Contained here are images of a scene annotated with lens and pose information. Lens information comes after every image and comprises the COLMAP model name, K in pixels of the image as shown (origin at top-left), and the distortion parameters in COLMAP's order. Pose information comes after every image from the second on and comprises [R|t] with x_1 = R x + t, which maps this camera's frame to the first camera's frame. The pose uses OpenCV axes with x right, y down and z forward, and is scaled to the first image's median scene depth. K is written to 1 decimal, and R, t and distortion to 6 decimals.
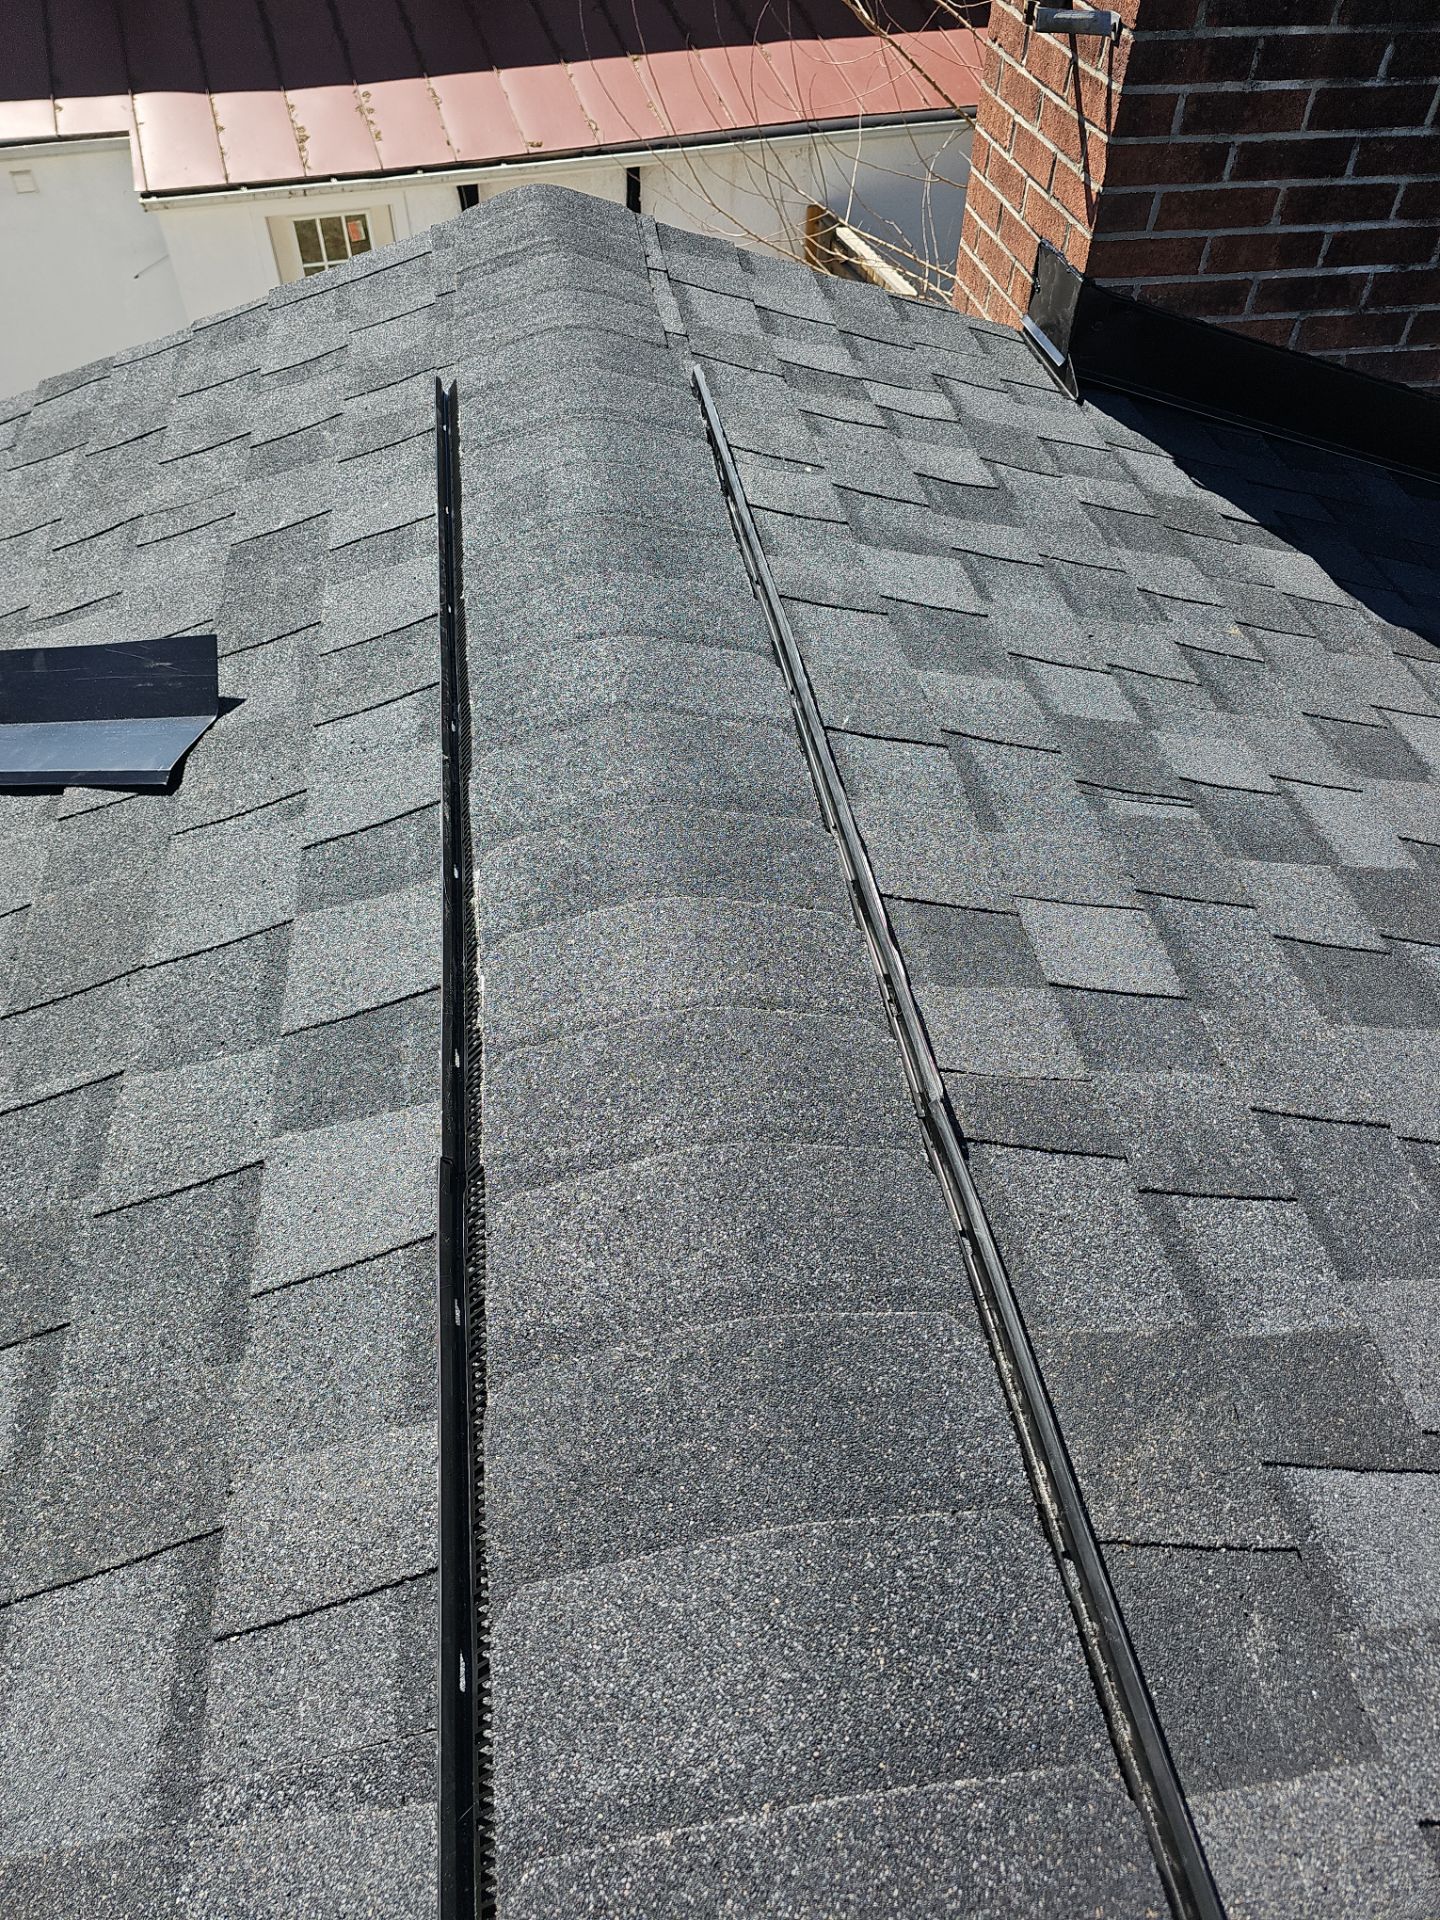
lens RADIAL K [[1259.9, 0, 711.5], [0, 1259.9, 950.5], [0, 0, 1]] dist [0.009952, -0.012751]
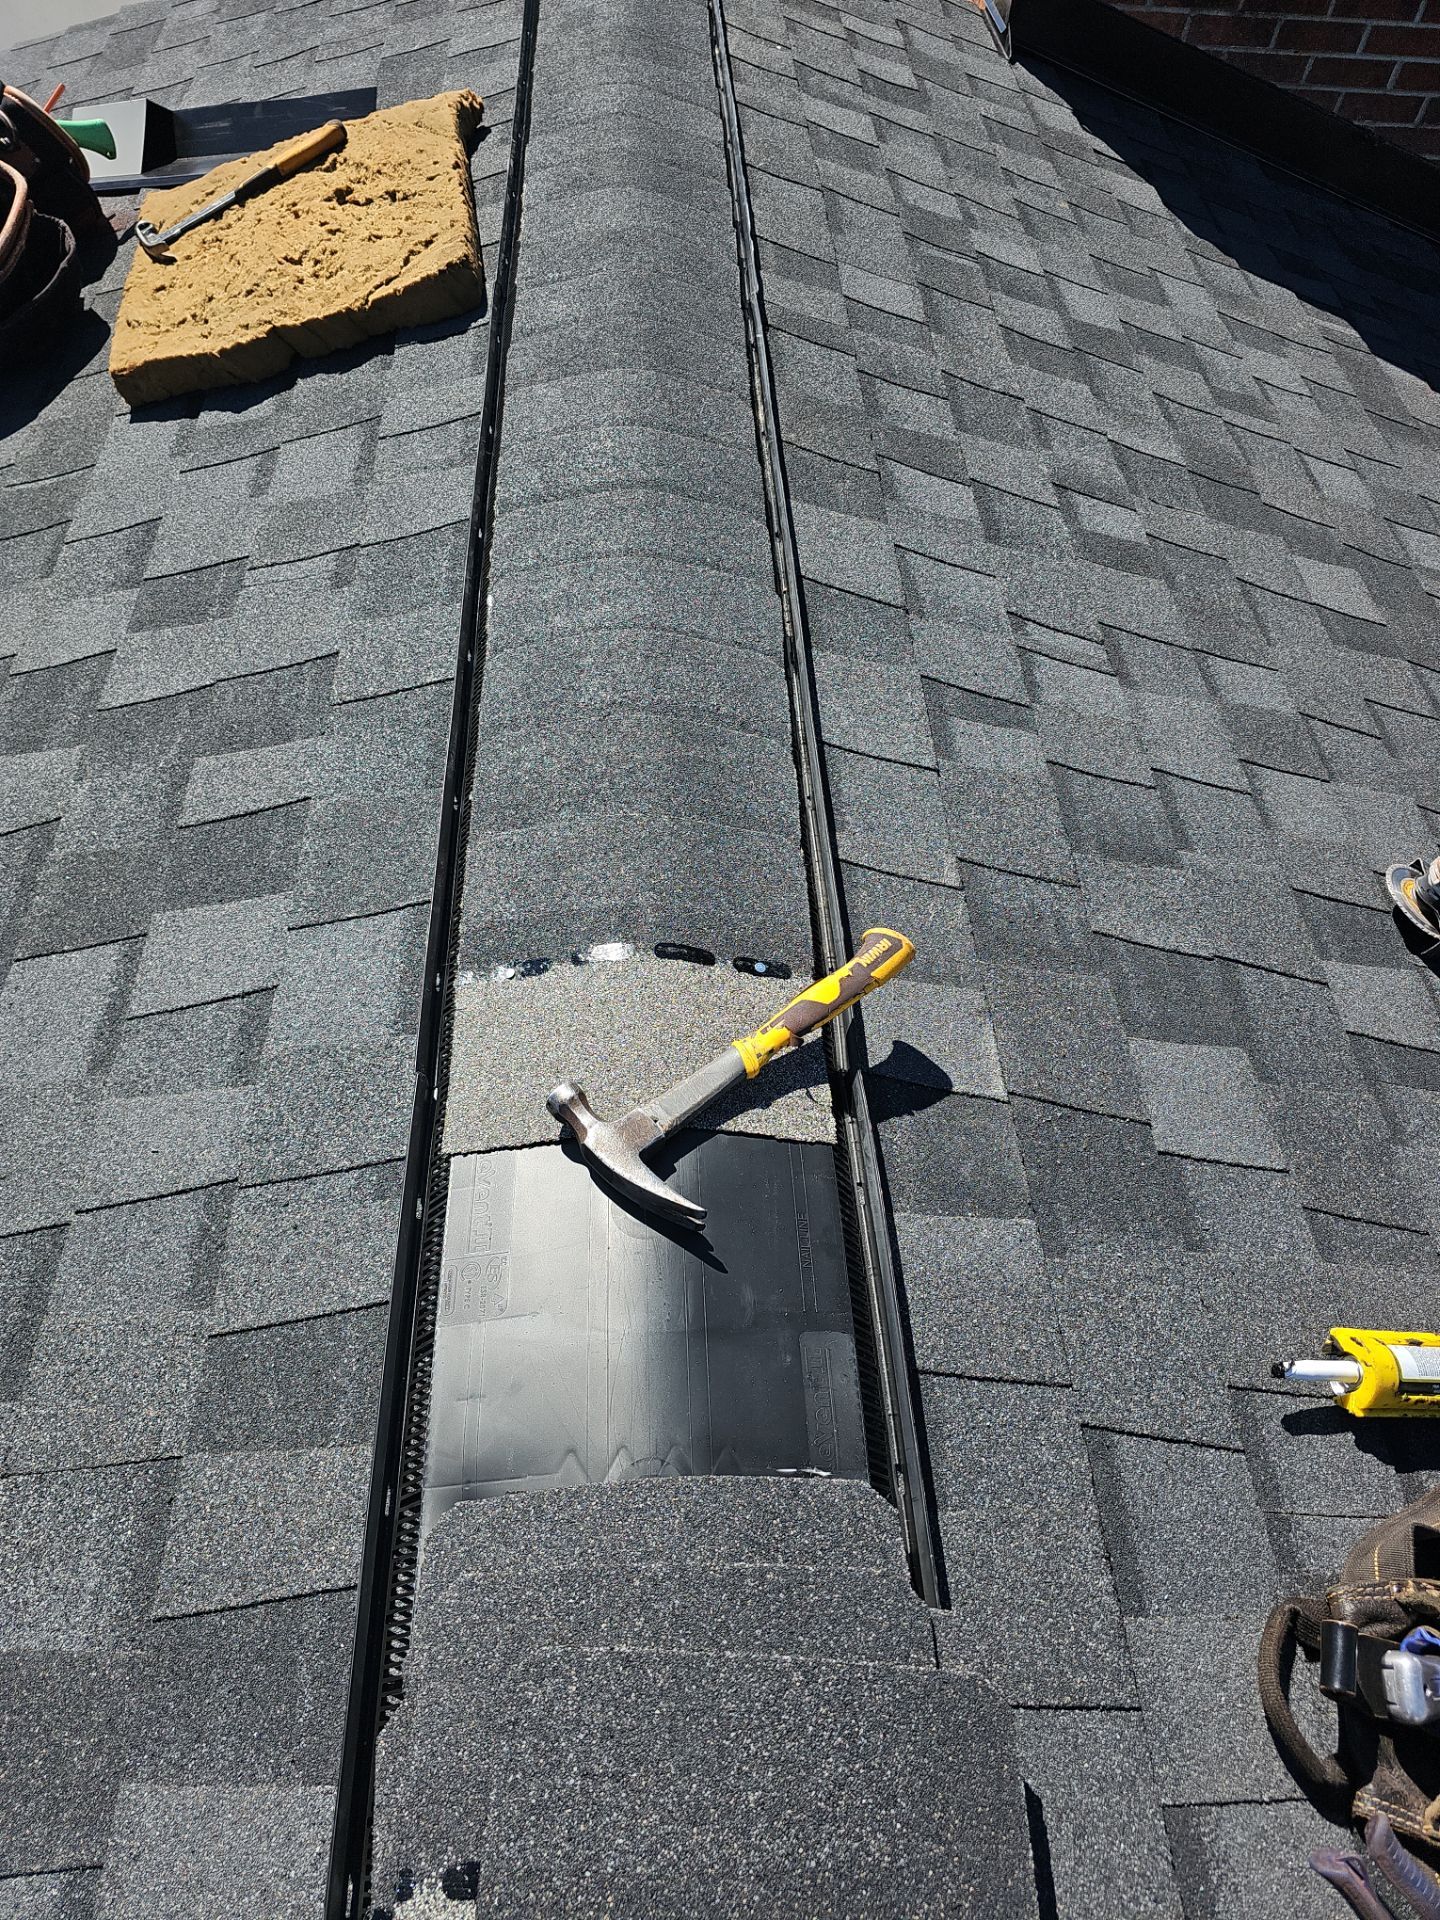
lens RADIAL K [[1259.9, 0, 716.9], [0, 1259.9, 967.1], [0, 0, 1]] dist [0.009952, -0.012751]
pose [[0.993181, 0.115257, -0.017505, 0.127336], [-0.112596, 0.987288, 0.112184, 0.421361], [0.030212, -0.109449, 0.993533, -0.462976]]
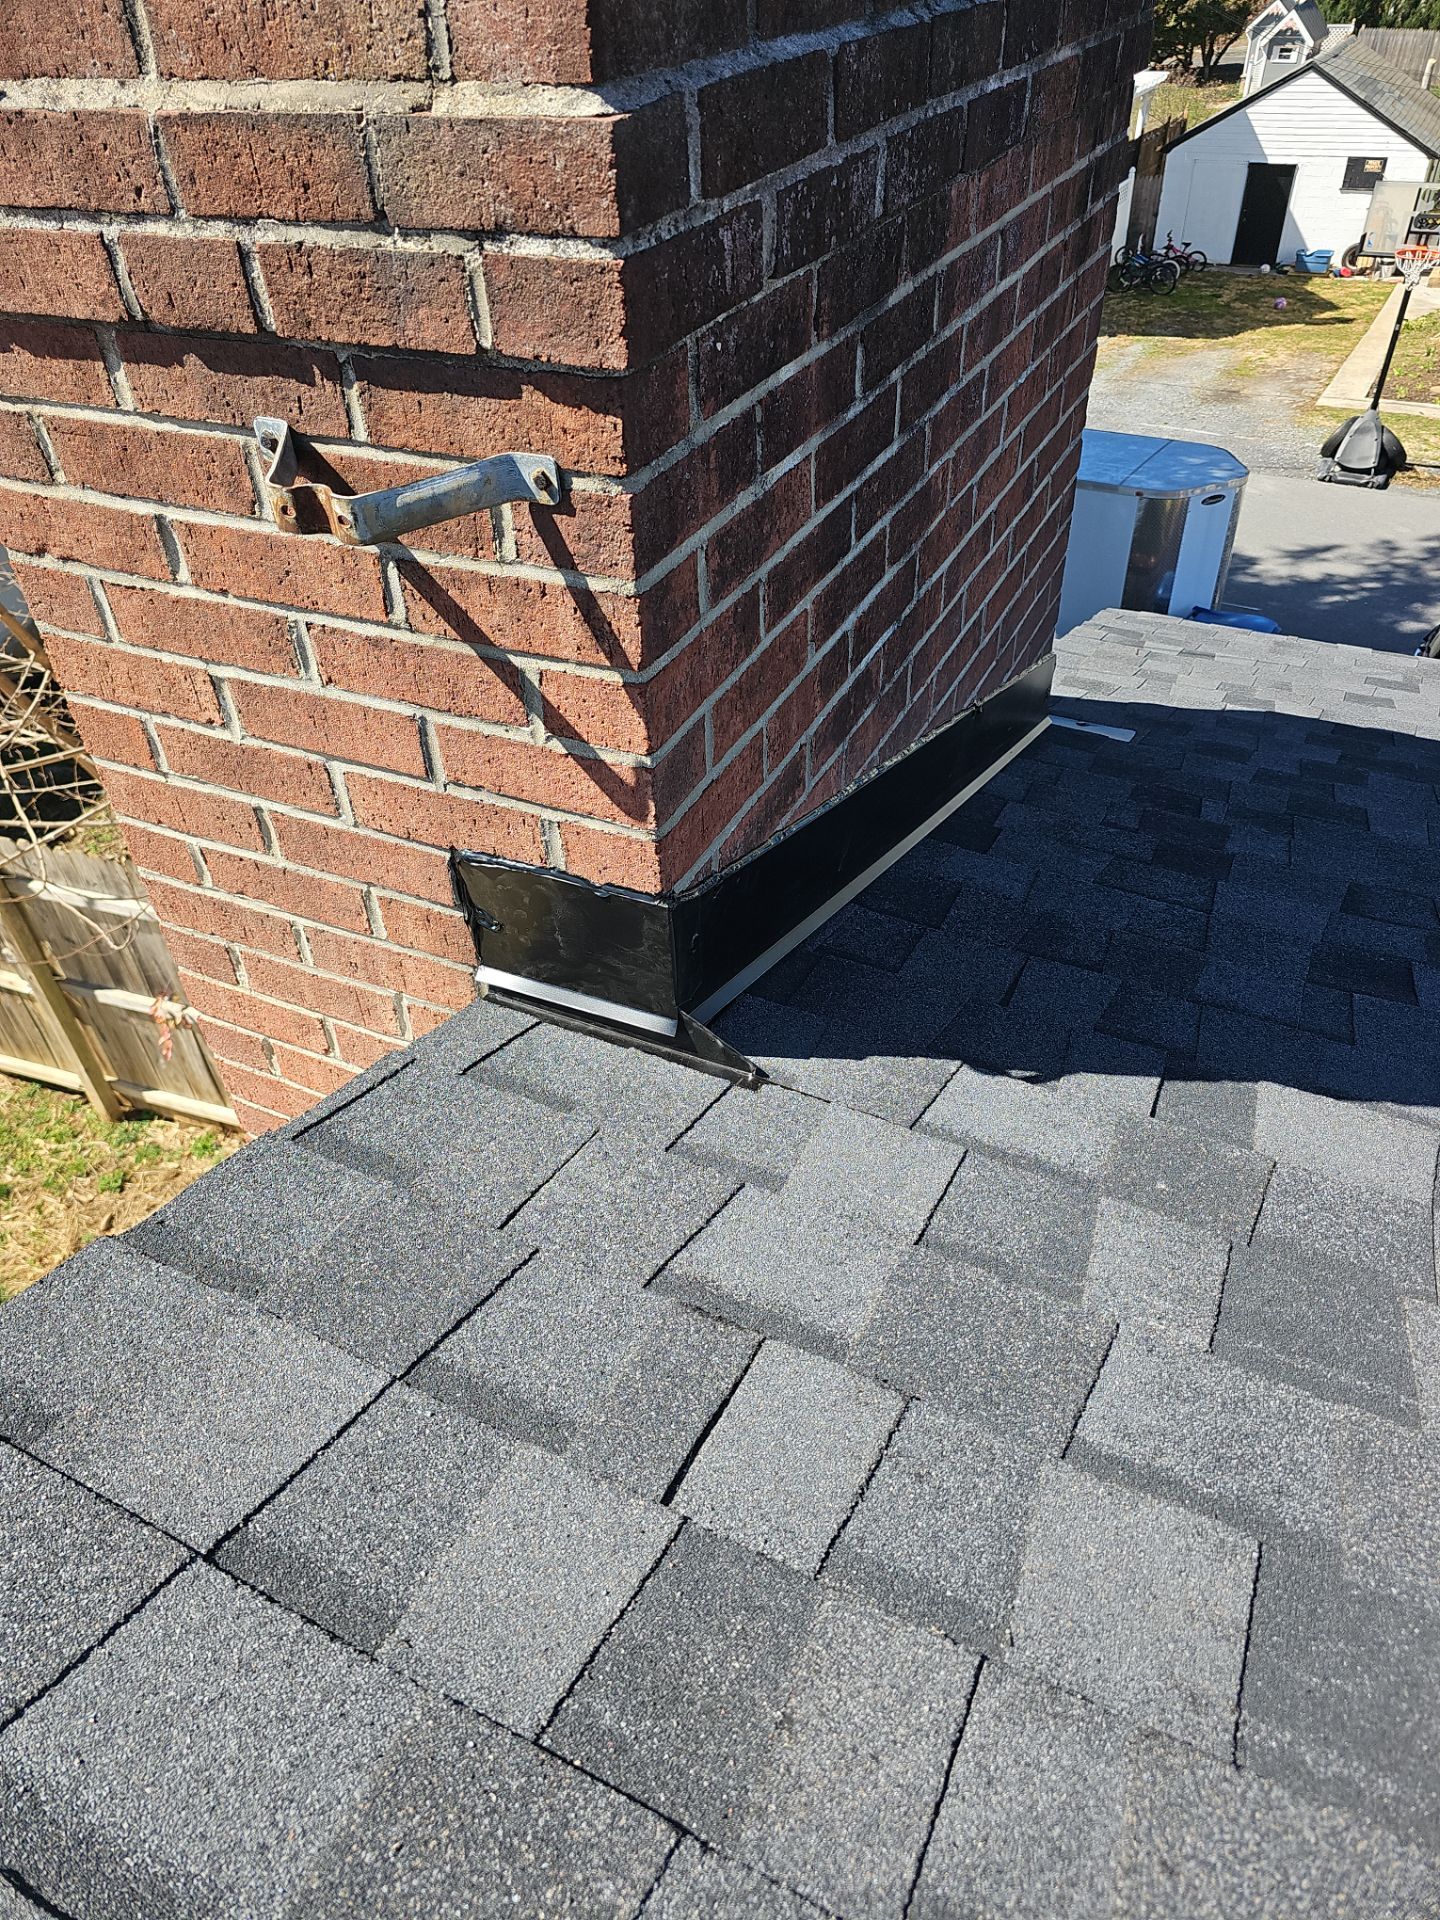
lens RADIAL K [[1259.9, 0, 726.1], [0, 1259.9, 972.6], [0, 0, 1]] dist [0.009952, -0.012751]
pose [[0.556105, -0.560941, 0.613264, -0.008118], [0.636065, 0.762188, 0.120377, -0.581349], [-0.534947, 0.323133, 0.780652, 0.643476]]
